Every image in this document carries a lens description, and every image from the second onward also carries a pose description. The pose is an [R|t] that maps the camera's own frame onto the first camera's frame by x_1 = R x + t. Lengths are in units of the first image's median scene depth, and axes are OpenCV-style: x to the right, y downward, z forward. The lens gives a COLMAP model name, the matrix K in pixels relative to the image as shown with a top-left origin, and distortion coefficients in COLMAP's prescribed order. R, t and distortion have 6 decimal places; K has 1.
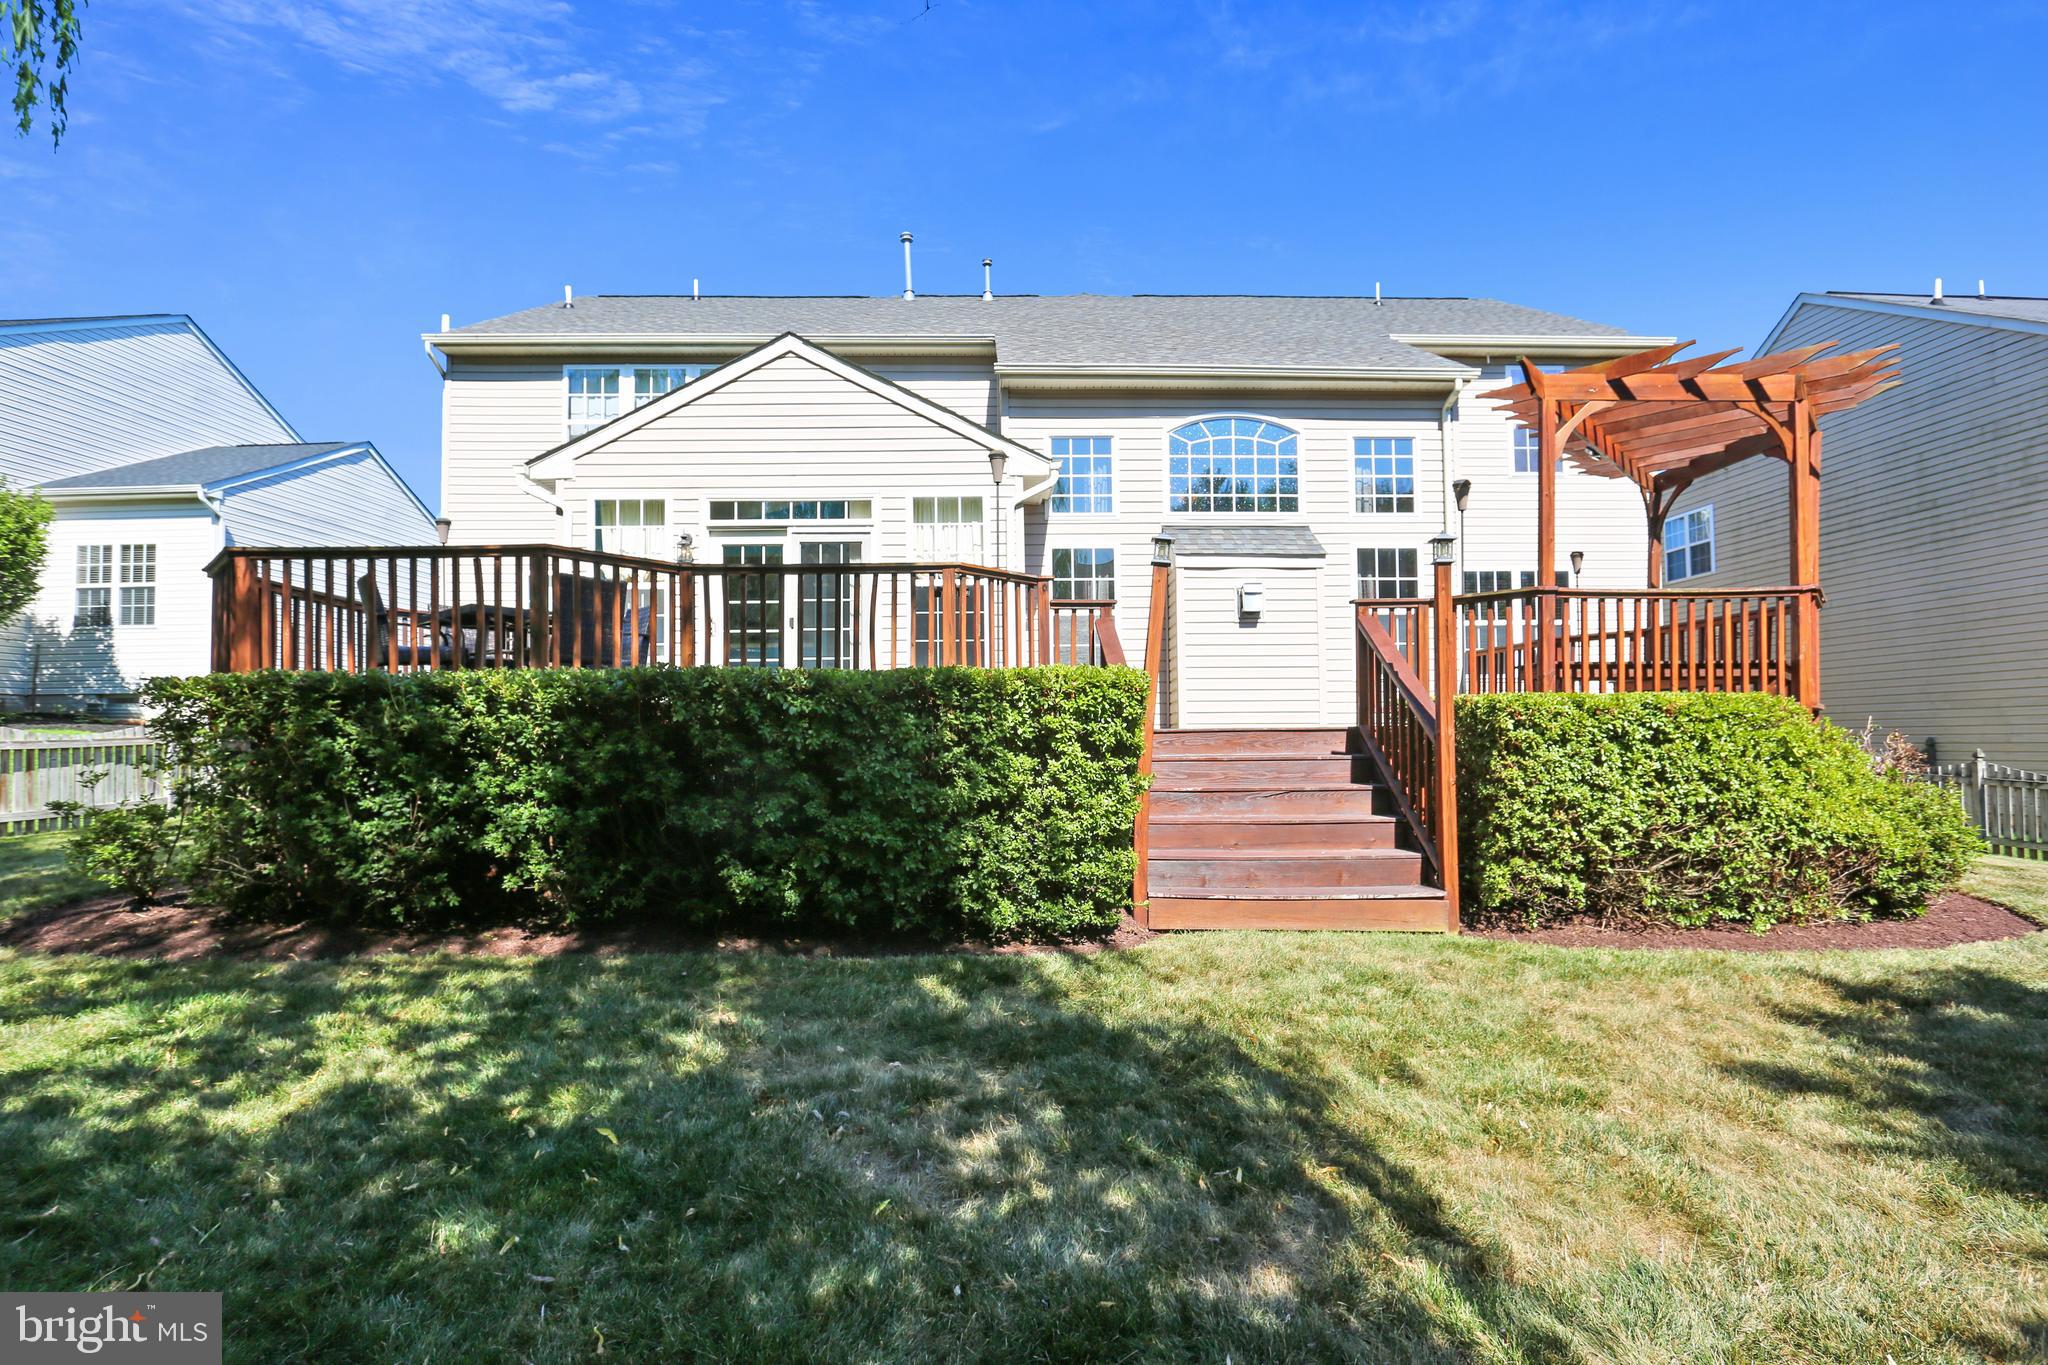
lens RADIAL K [[979.3, 0, 1034.4], [0, 979.3, 716.9], [0, 0, 1]] dist [-0.012859, 0.000766]
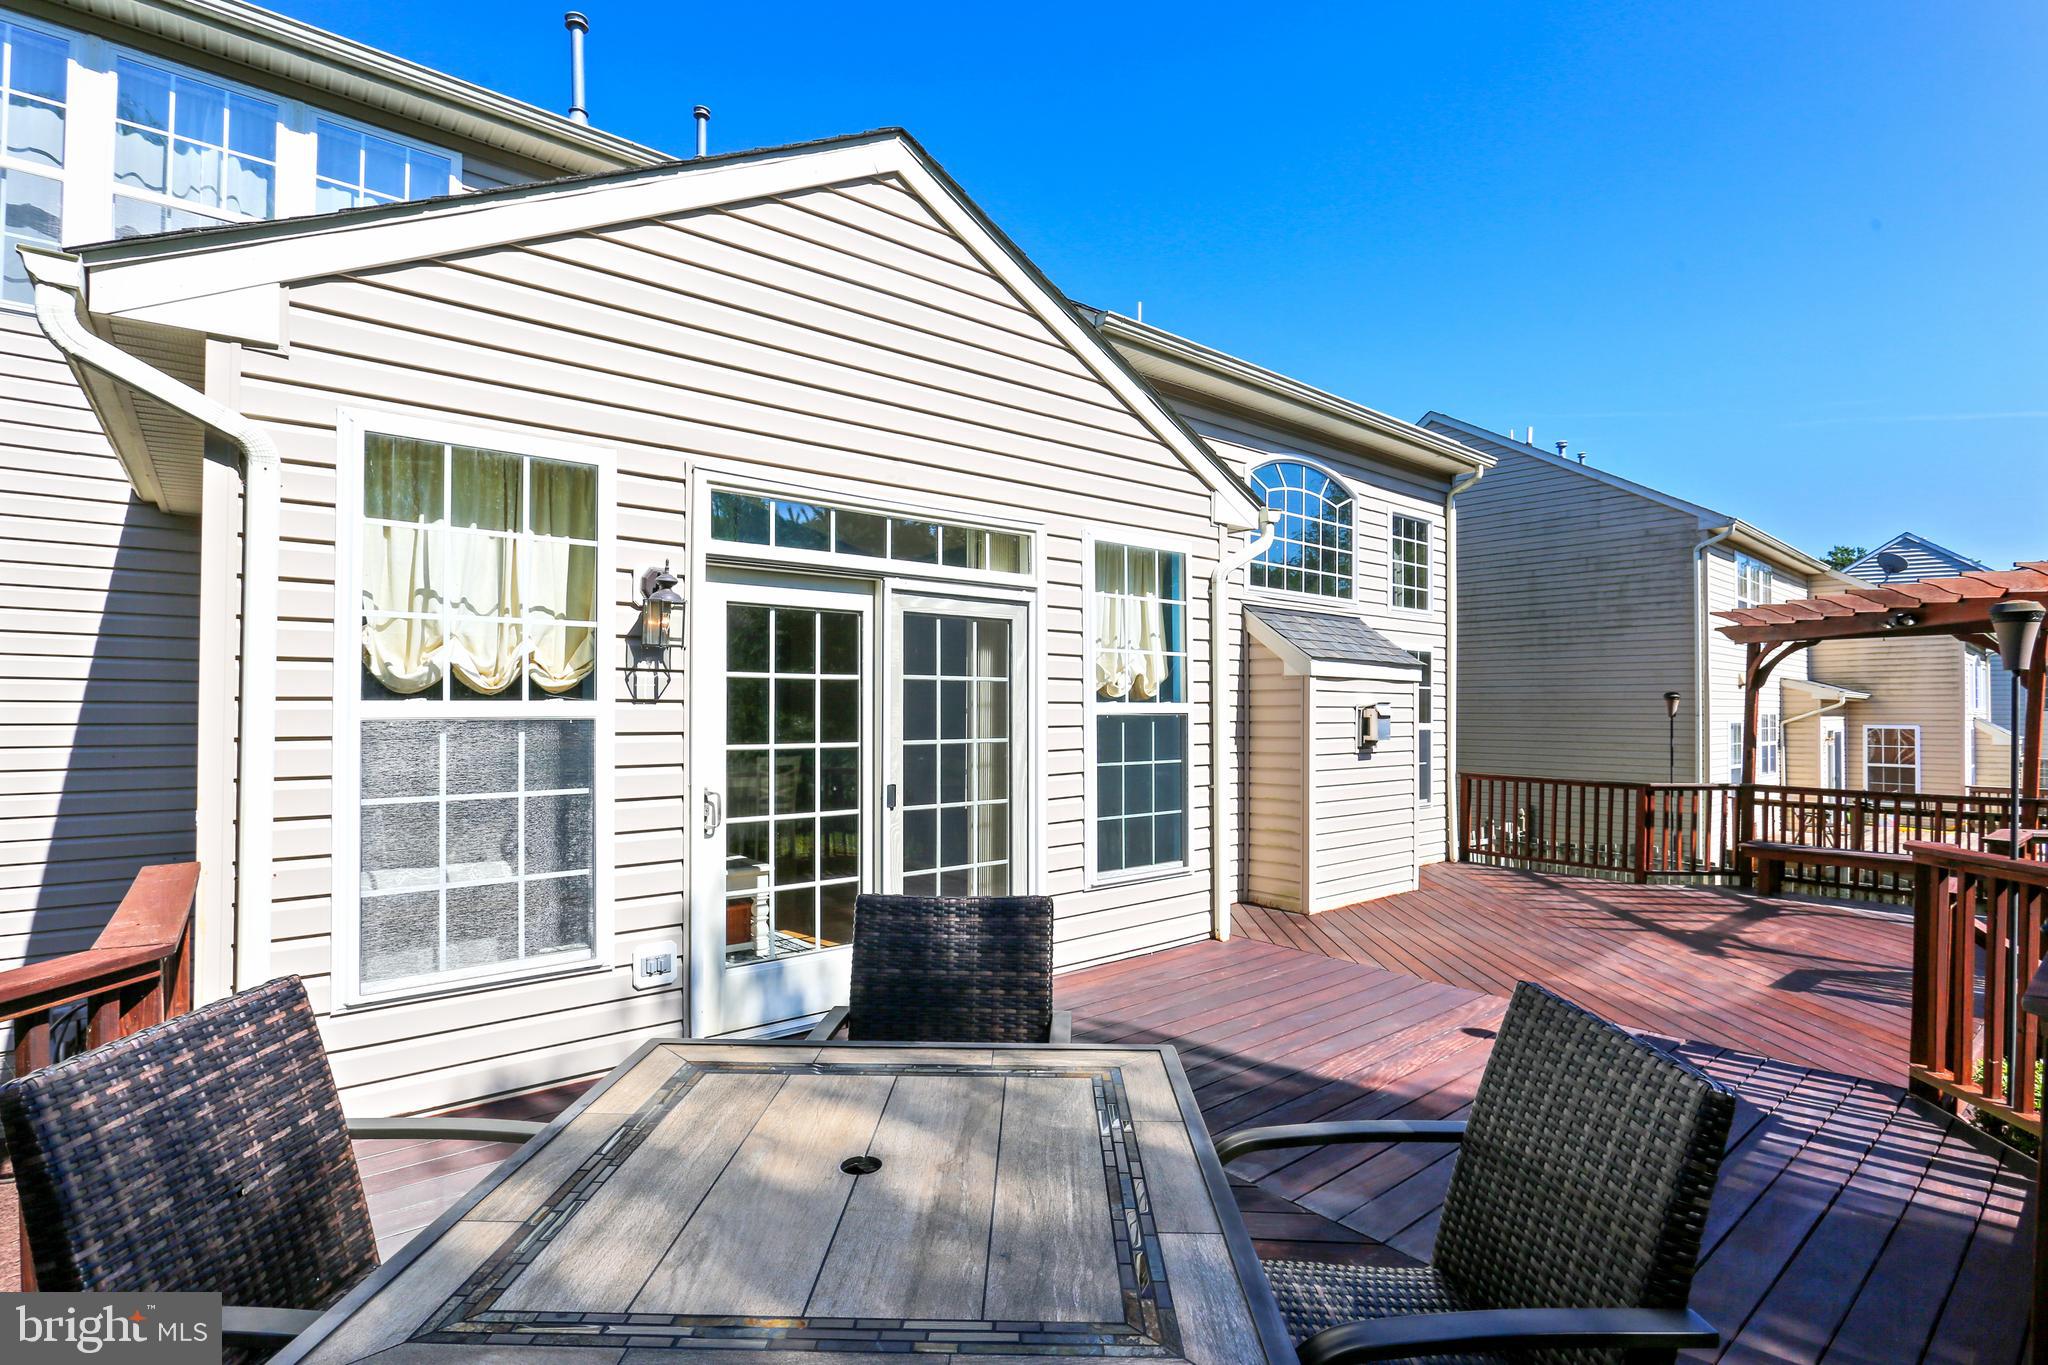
lens RADIAL K [[975.3, 0, 1032.5], [0, 975.3, 699.9], [0, 0, 1]] dist [-0.014119, 0.000406]
pose [[0.791379, 0.021010, 0.610965, -0.463079], [-0.030394, 0.999525, 0.004998, -0.142693], [-0.610570, -0.022525, 0.791642, 0.612548]]
